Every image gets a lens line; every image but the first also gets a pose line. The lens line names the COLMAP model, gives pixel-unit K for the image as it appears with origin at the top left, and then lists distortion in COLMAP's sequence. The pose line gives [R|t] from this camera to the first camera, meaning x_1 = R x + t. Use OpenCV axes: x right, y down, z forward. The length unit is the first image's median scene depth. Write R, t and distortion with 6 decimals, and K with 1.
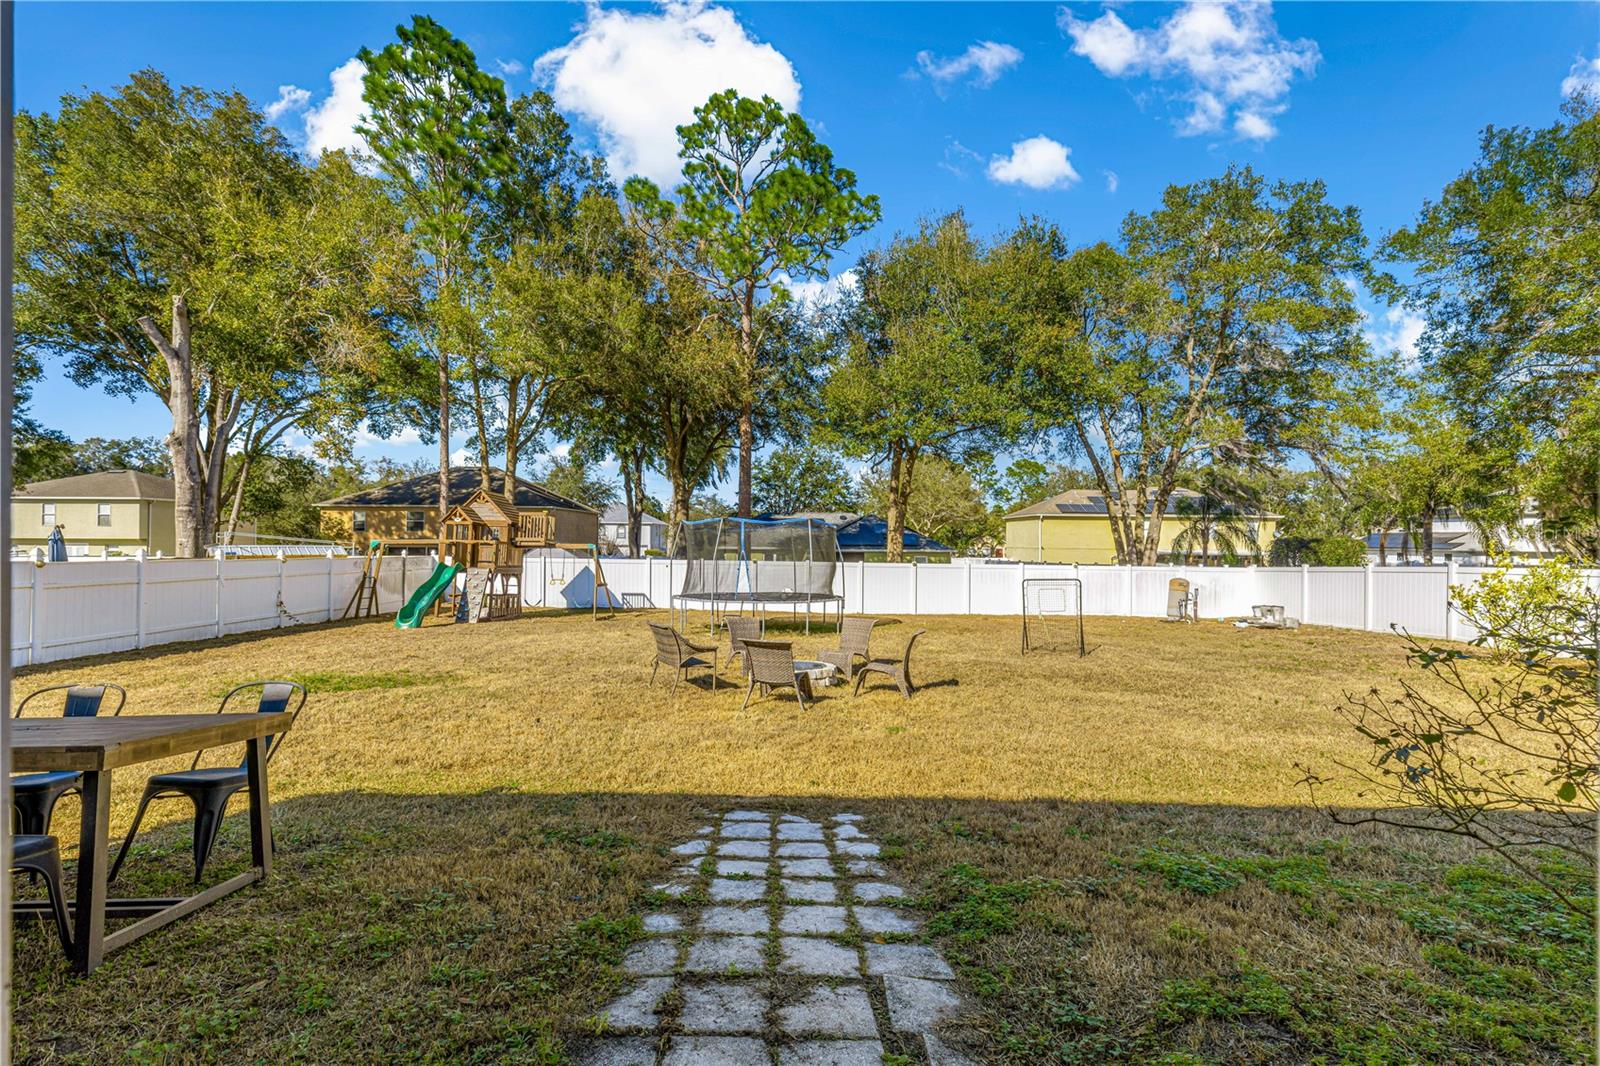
lens RADIAL K [[721.1, 0, 782.2], [0, 721.1, 522.5], [0, 0, 1]] dist [0.012043, -0.000649]
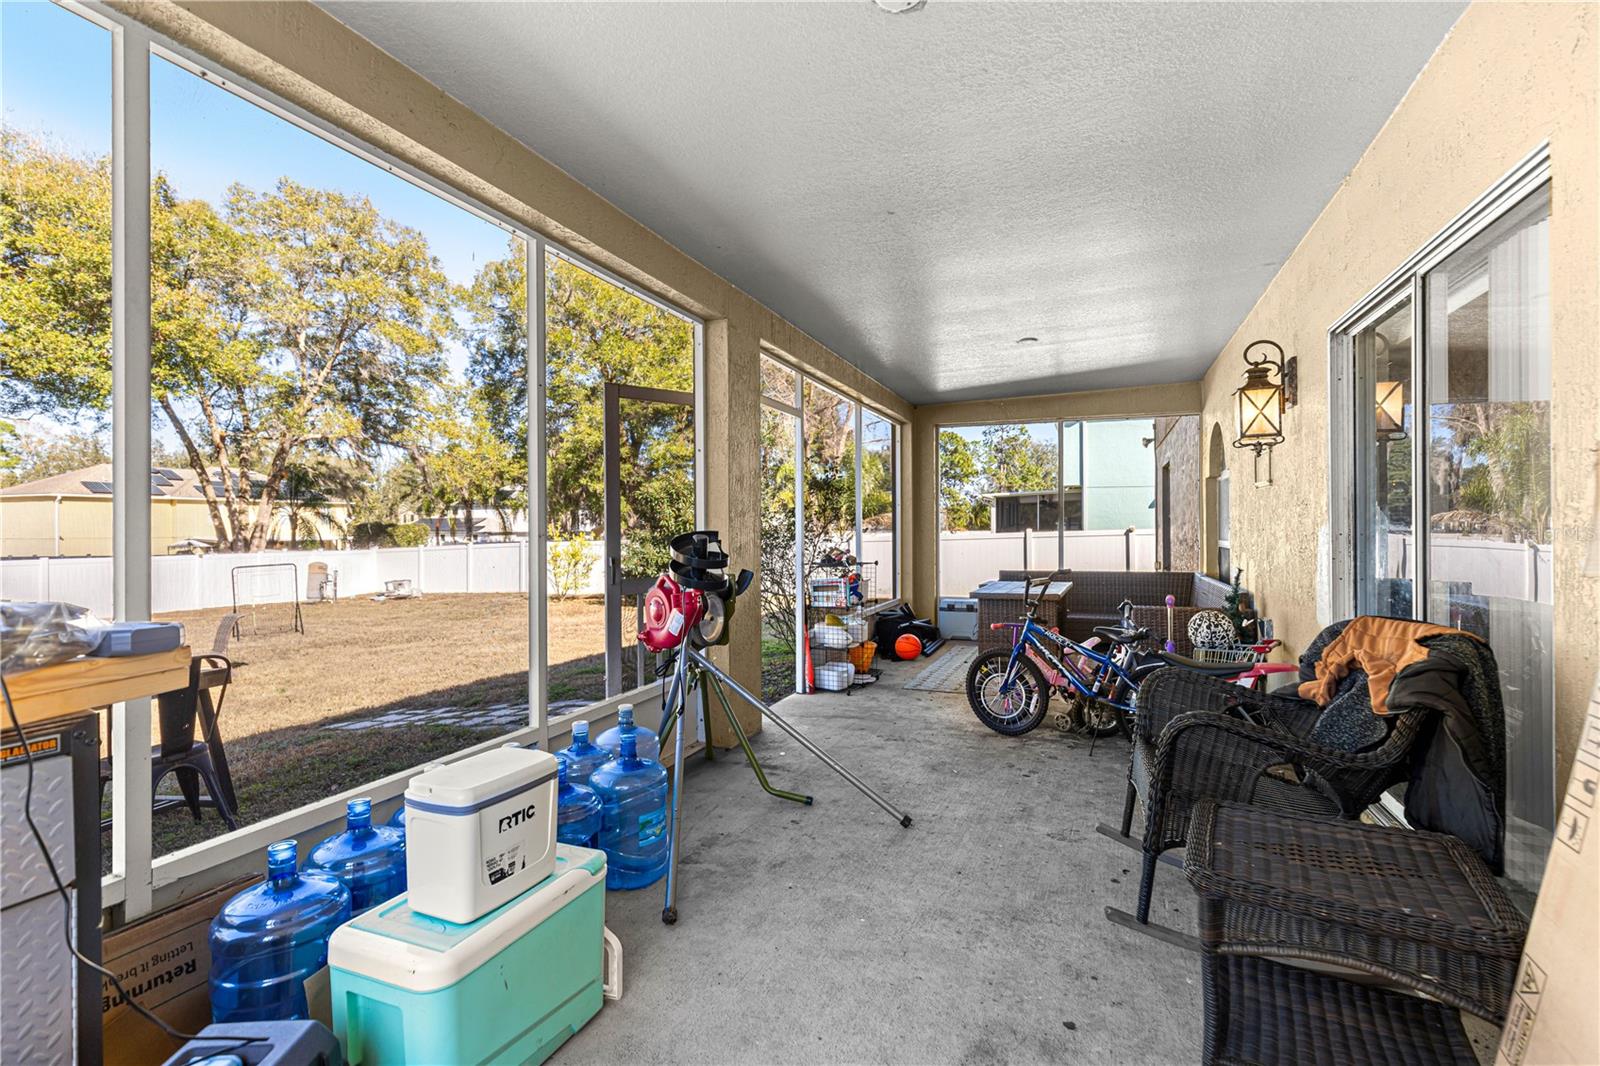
lens RADIAL K [[721.1, 0, 782.2], [0, 721.1, 522.5], [0, 0, 1]] dist [0.012043, -0.000649]
pose [[0.393457, -0.004525, 0.919332, -0.109208], [-0.015218, 0.999819, 0.011434, -0.002968], [-0.919217, -0.018489, 0.393317, -0.034210]]
